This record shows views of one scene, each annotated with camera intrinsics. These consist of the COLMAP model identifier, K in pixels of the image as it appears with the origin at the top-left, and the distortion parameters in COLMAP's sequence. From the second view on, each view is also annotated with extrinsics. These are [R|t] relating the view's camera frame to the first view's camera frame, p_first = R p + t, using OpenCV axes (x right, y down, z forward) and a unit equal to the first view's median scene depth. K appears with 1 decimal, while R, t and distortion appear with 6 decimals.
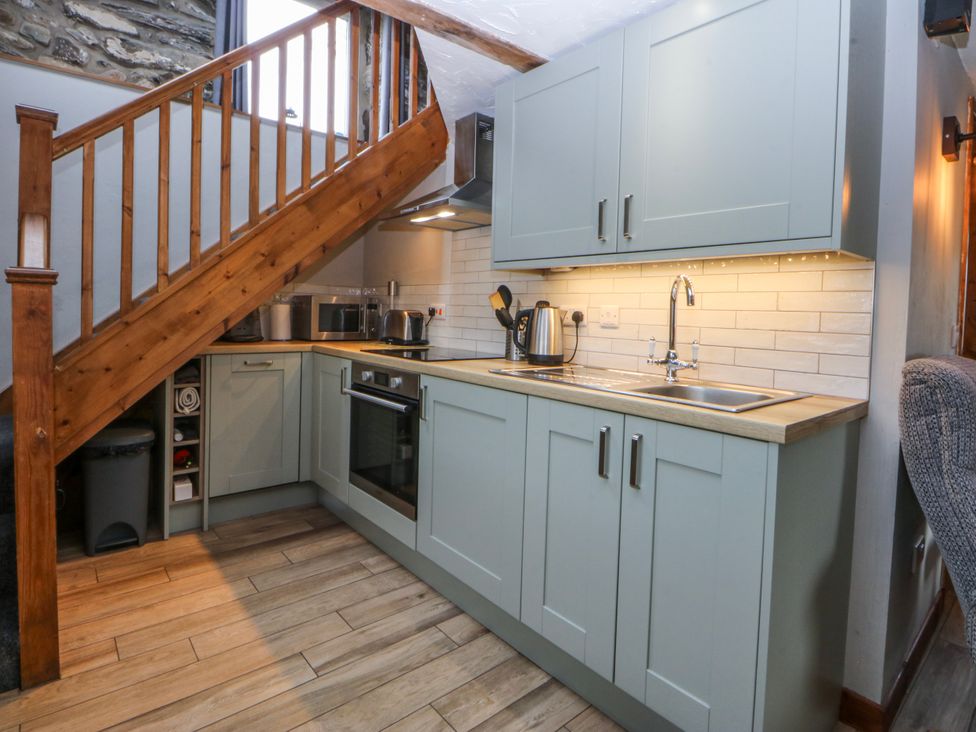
lens RADIAL K [[513.7, 0, 478.4], [0, 513.7, 322.9], [0, 0, 1]] dist [-0.004302, -0.011399]
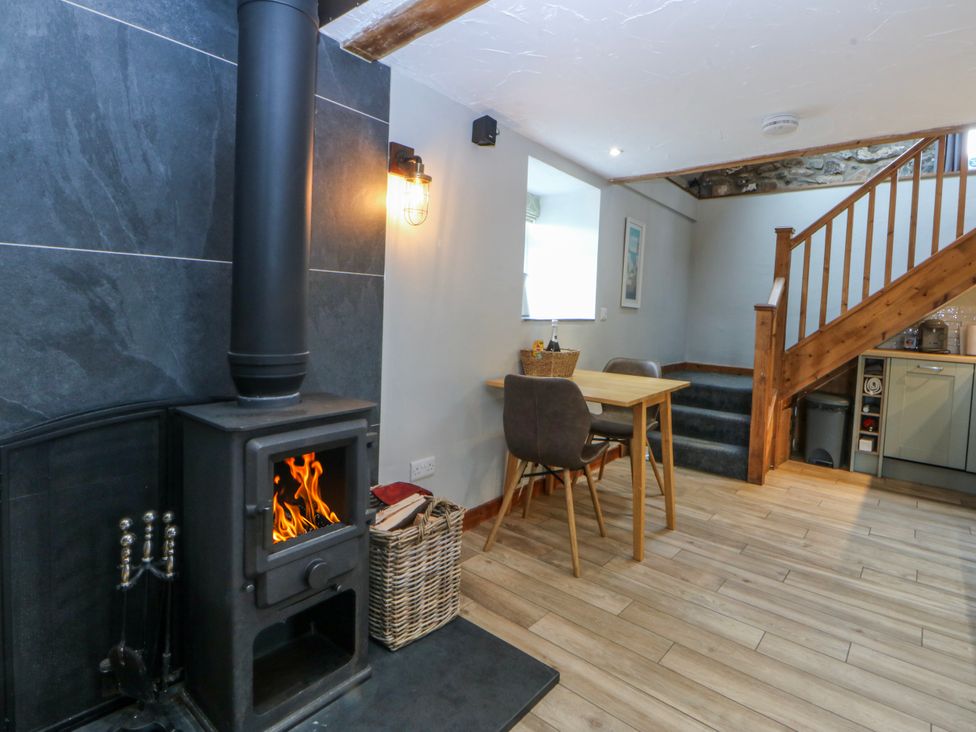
lens RADIAL K [[513.7, 0, 486.7], [0, 513.7, 329.3], [0, 0, 1]] dist [-0.004302, -0.011399]
pose [[0.152689, 0.020078, -0.988070, 0.811588], [-0.060644, 0.998100, 0.010910, 0.038730], [0.986412, 0.058254, 0.153617, -0.399707]]
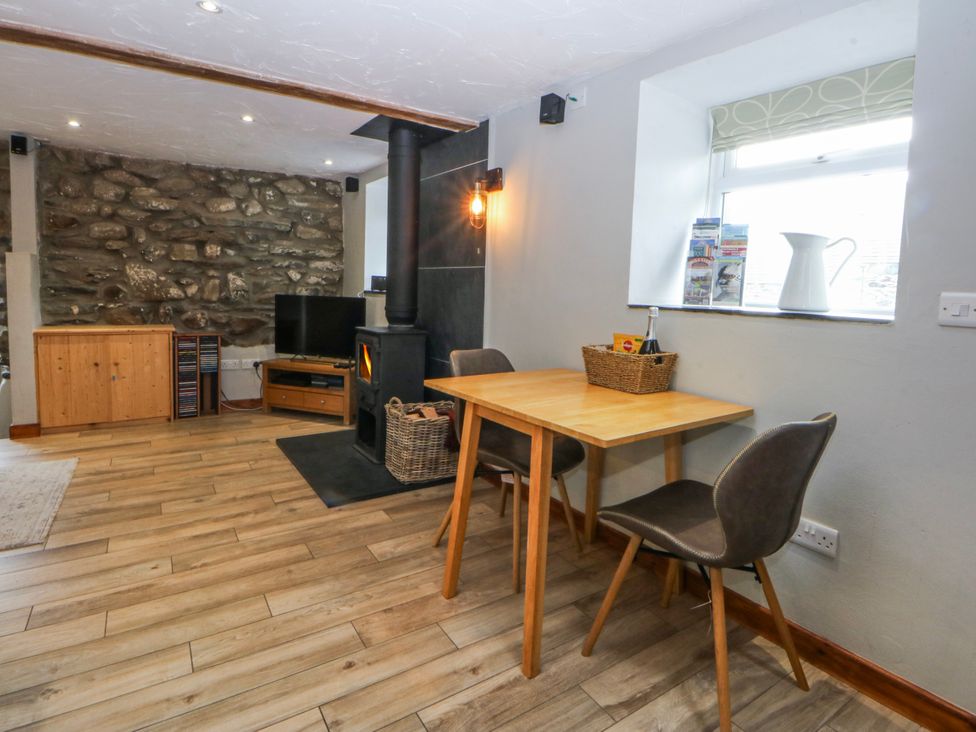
lens RADIAL K [[513.7, 0, 483.2], [0, 513.7, 327.4], [0, 0, 1]] dist [-0.004302, -0.011399]
pose [[-0.989925, -0.072300, 0.121740, -0.276186], [-0.058722, 0.992011, 0.111648, -0.027301], [-0.128839, 0.103374, -0.986263, 0.845175]]
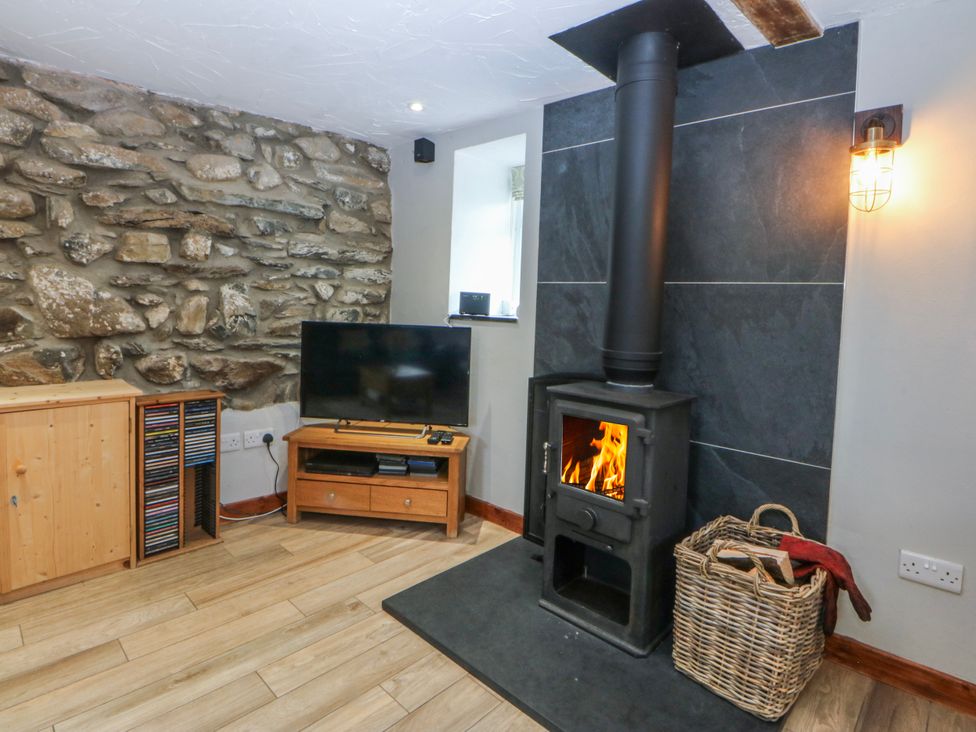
lens RADIAL K [[513.7, 0, 483.5], [0, 513.7, 327.1], [0, 0, 1]] dist [-0.004302, -0.011399]
pose [[-0.993210, -0.061326, -0.098859, 0.456504], [-0.069008, 0.994698, 0.076253, 0.006802], [0.093659, 0.082557, -0.992176, 0.223300]]
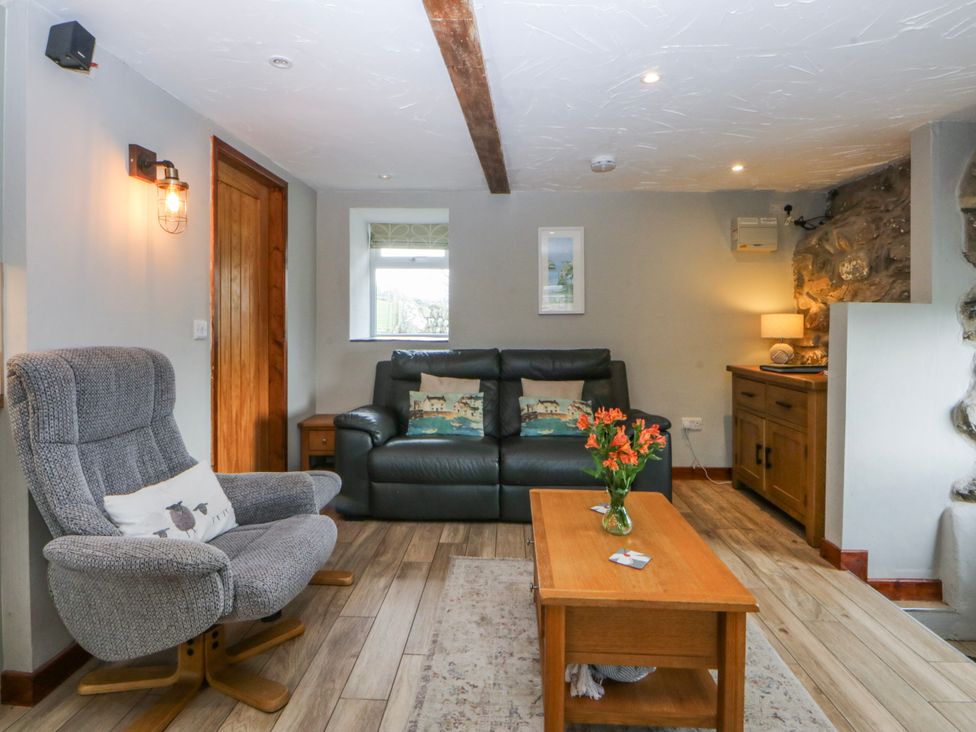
lens RADIAL K [[513.7, 0, 481.4], [0, 513.7, 324.9], [0, 0, 1]] dist [-0.004302, -0.011399]
pose [[0.689098, -0.030505, 0.724026, 0.419320], [0.033411, 0.999389, 0.010308, 0.018506], [-0.723898, 0.017087, 0.689696, -0.274011]]
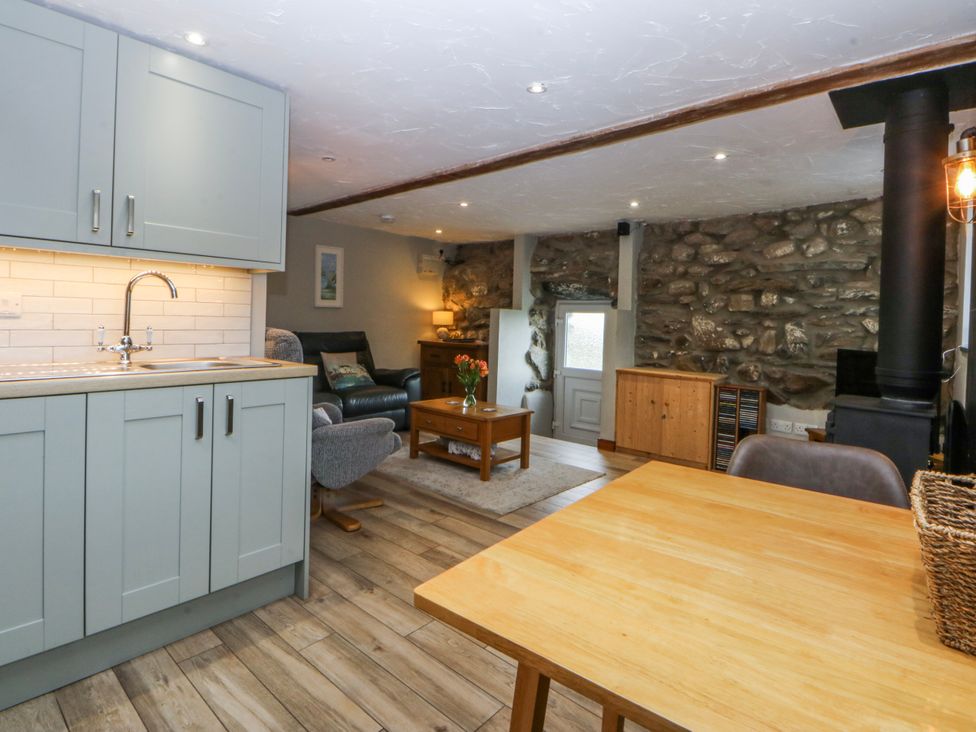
lens RADIAL K [[513.7, 0, 487.1], [0, 513.7, 325.1], [0, 0, 1]] dist [-0.004302, -0.011399]
pose [[-0.139759, -0.045671, 0.989132, -0.646131], [-0.008323, 0.998955, 0.044949, -0.021632], [-0.990151, -0.001950, -0.139993, 0.290633]]
